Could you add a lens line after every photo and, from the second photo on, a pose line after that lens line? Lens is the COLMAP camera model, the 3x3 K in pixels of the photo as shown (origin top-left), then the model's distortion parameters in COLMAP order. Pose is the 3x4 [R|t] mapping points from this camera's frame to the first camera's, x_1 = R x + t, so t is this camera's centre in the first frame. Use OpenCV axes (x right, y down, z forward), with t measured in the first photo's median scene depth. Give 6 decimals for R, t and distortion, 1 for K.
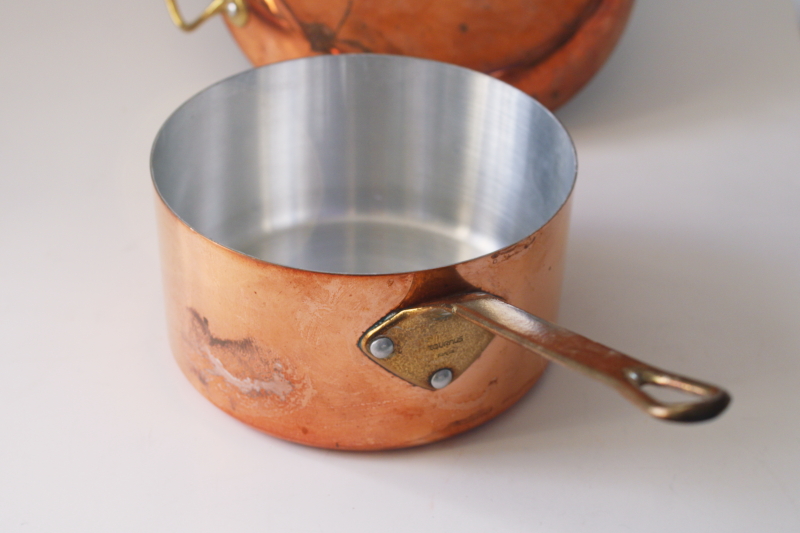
lens RADIAL K [[918.9, 0, 400.6], [0, 918.9, 262.0], [0, 0, 1]] dist [0.032313, 0.000000]
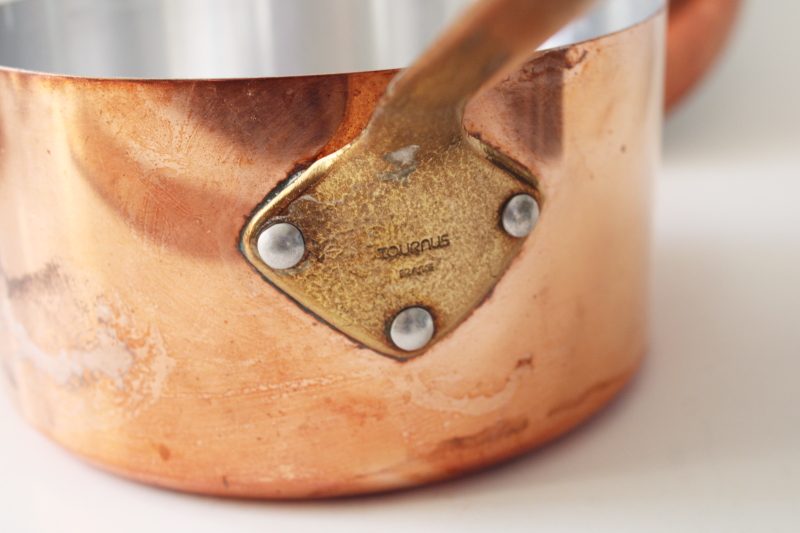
lens RADIAL K [[918.9, 0, 402.4], [0, 918.9, 271.0], [0, 0, 1]] dist [0.032313, 0.000000]
pose [[0.994435, -0.025212, -0.102288, 0.090512], [0.002080, 0.975451, -0.220208, 0.204550], [0.105329, 0.218770, 0.970075, 0.495435]]
